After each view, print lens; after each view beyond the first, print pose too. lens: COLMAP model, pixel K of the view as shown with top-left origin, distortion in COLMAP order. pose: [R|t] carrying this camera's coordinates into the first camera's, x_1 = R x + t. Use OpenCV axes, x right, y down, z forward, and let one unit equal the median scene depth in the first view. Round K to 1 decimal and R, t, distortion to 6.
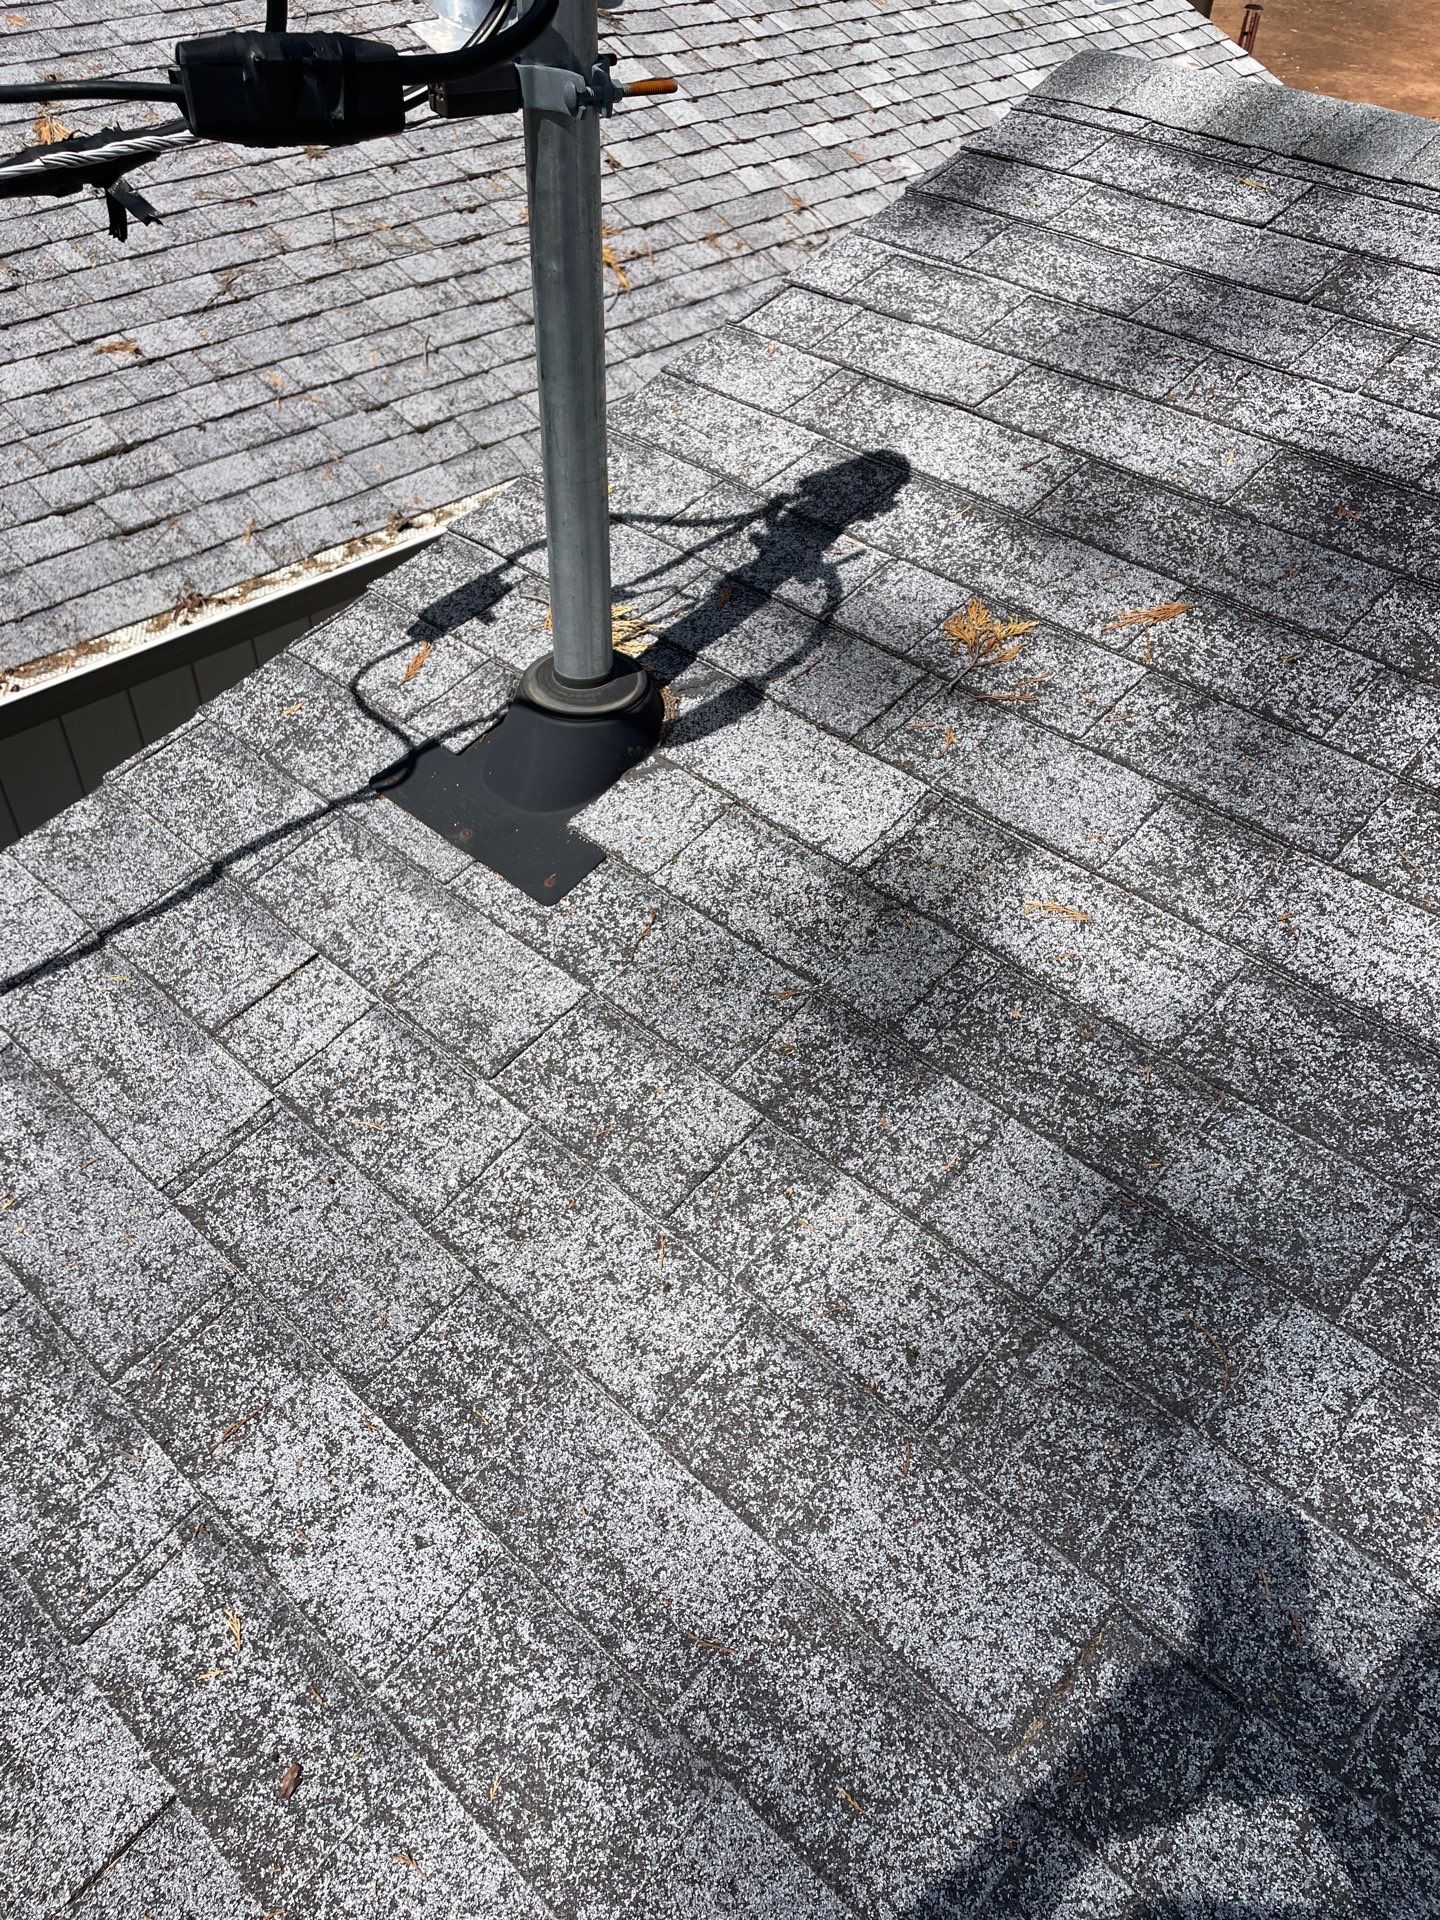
lens RADIAL K [[1450.9, 0, 734.3], [0, 1450.9, 959.4], [0, 0, 1]] dist [0.088910, -0.115651]
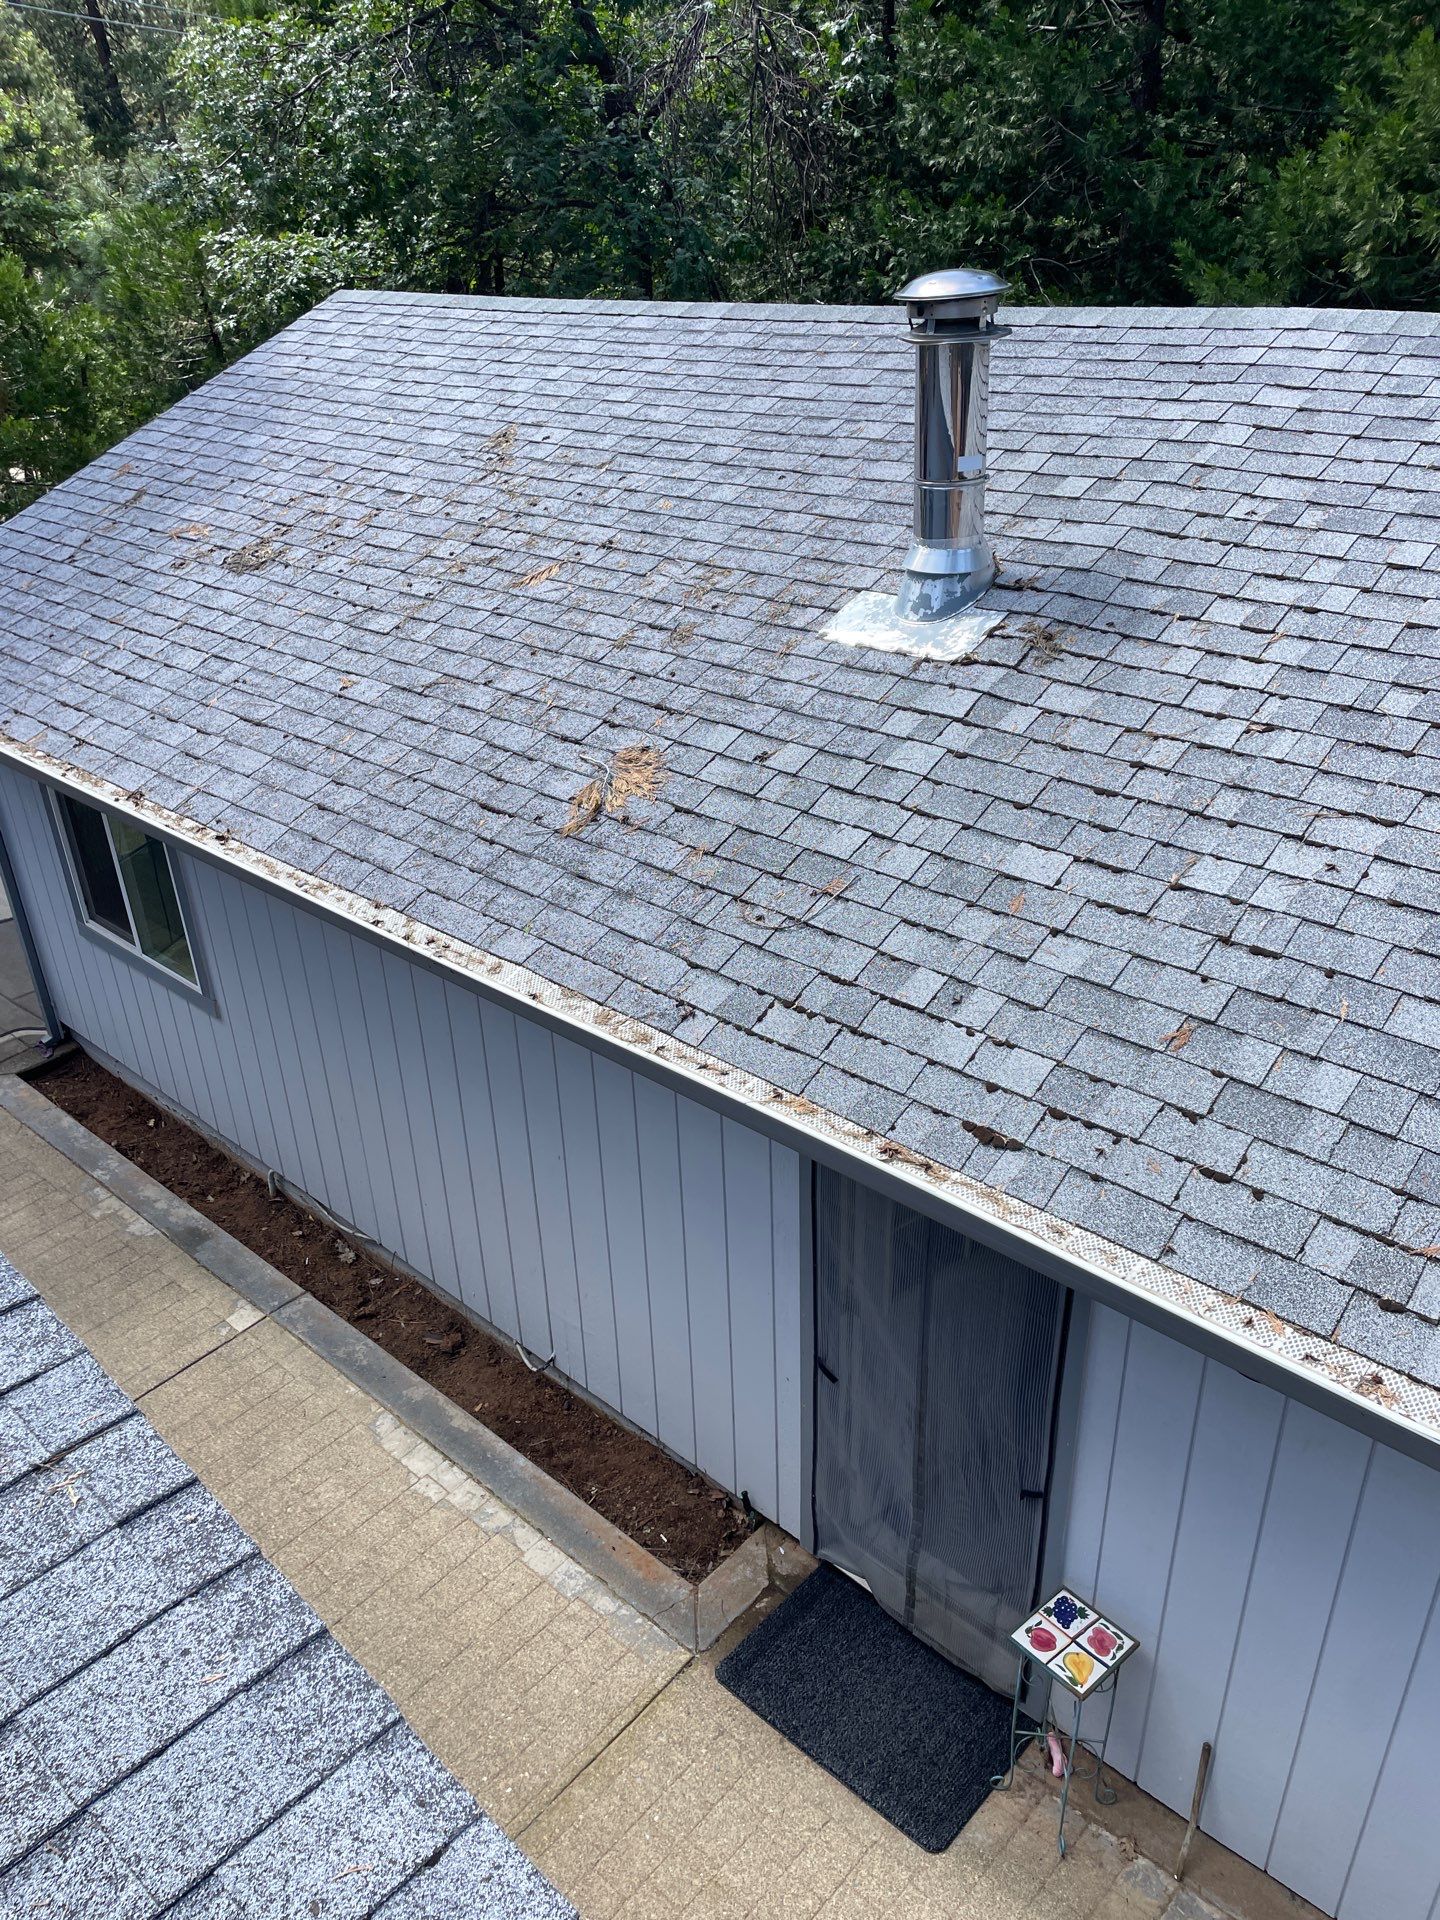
lens RADIAL K [[1450.9, 0, 705.8], [0, 1450.9, 973.8], [0, 0, 1]] dist [0.088910, -0.115651]
pose [[-0.010359, 0.442509, -0.896704, 0.857917], [-0.647136, 0.680668, 0.343375, -0.808616], [0.762304, 0.583846, 0.279313, 0.884828]]
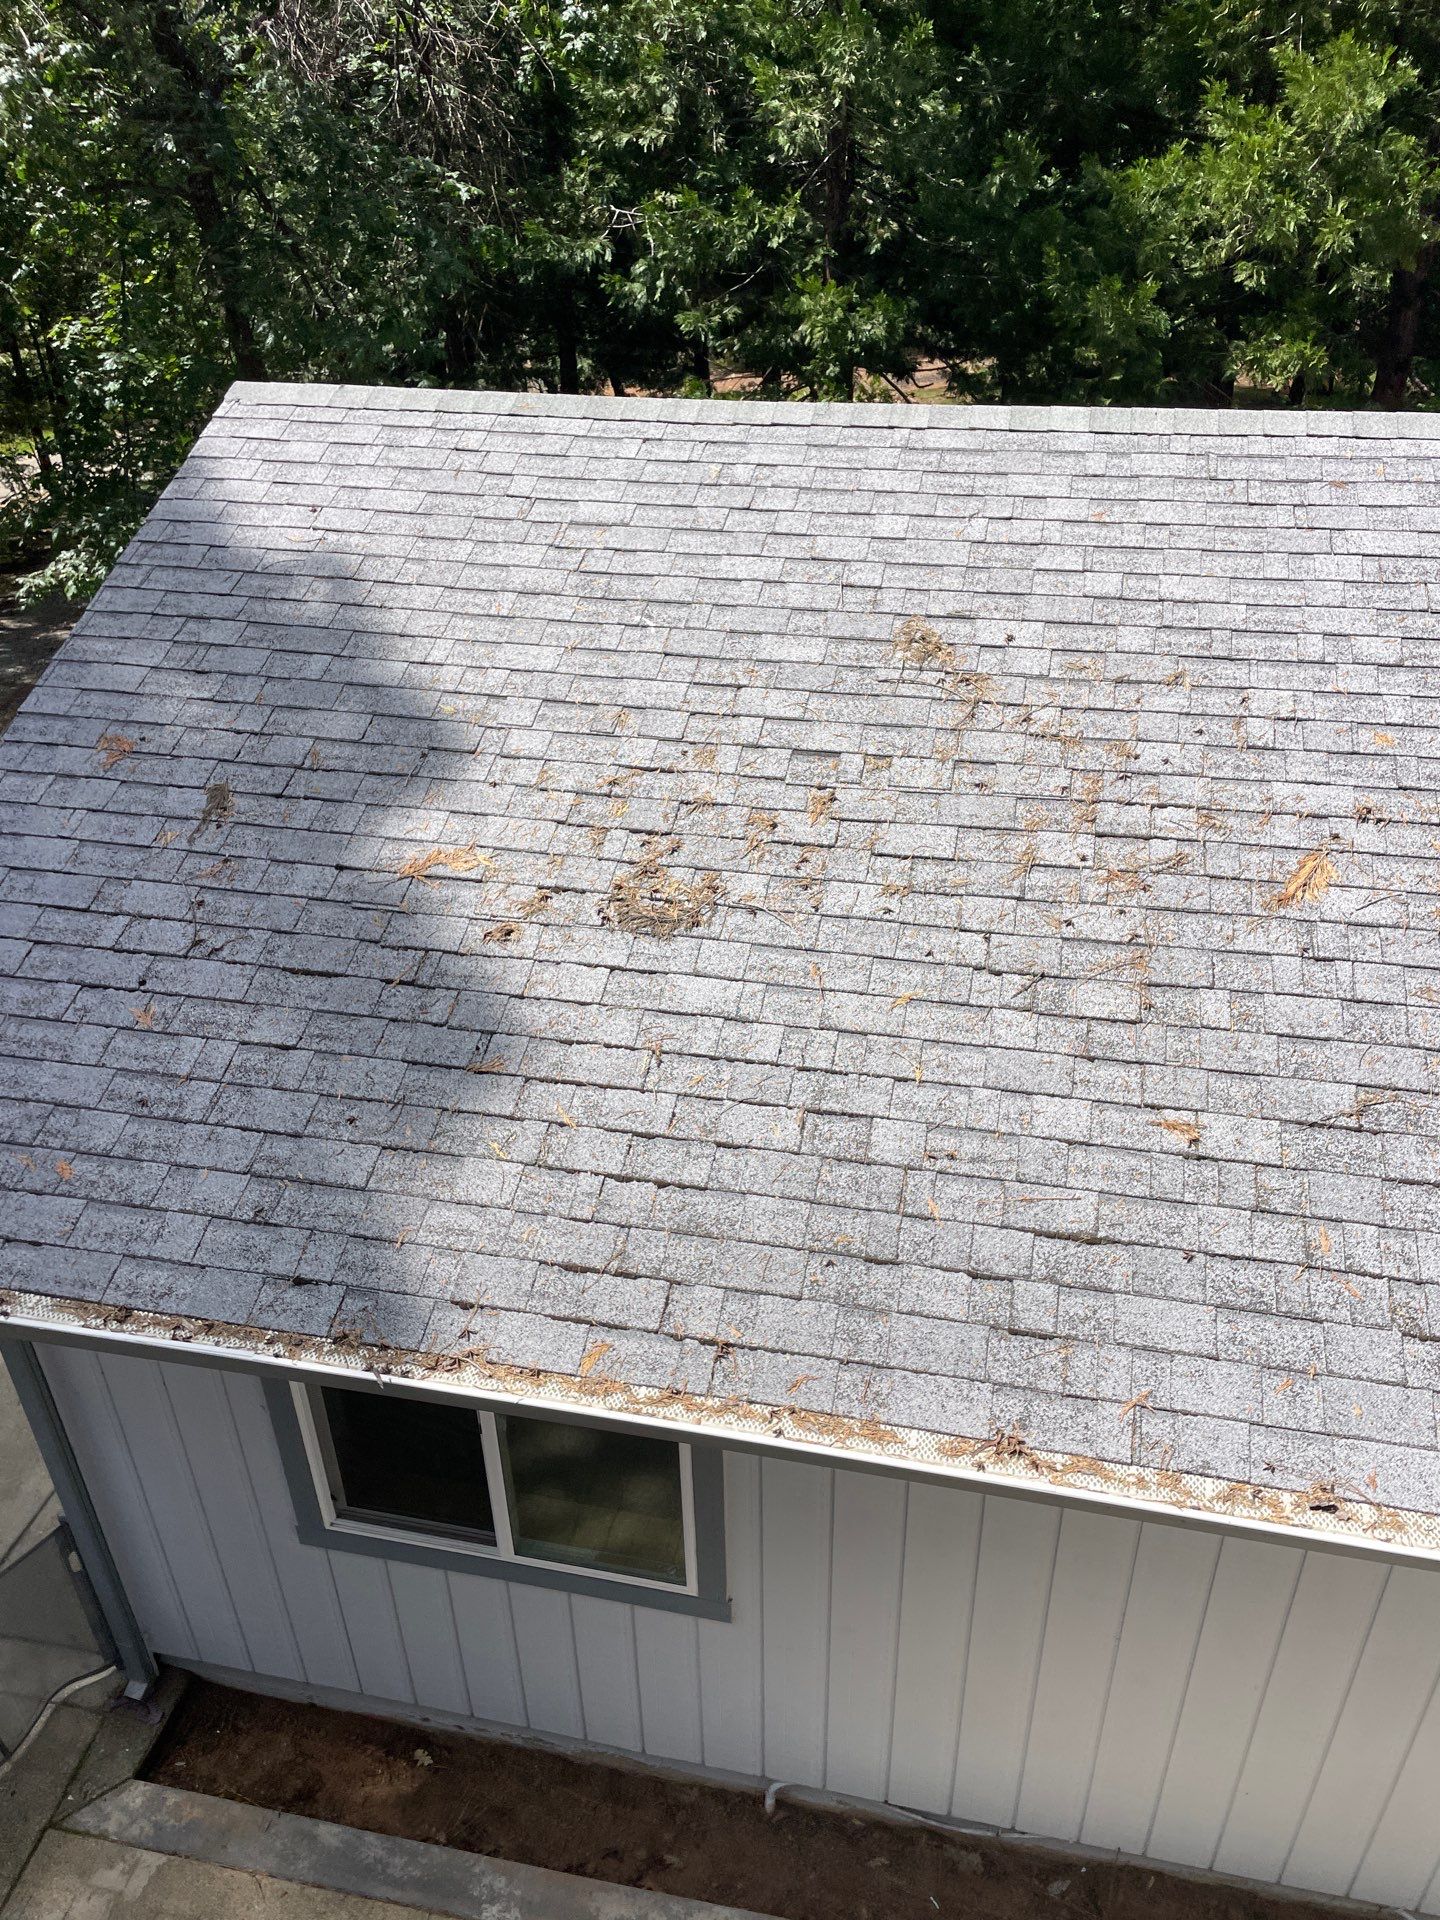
lens RADIAL K [[1448.4, 0, 724.1], [0, 1448.4, 976.5], [0, 0, 1]] dist [0.088981, -0.114730]
pose [[0.507811, 0.417533, -0.753521, 0.063172], [-0.559045, 0.825219, 0.080511, -0.348712], [0.655436, 0.380368, 0.652475, 0.172933]]
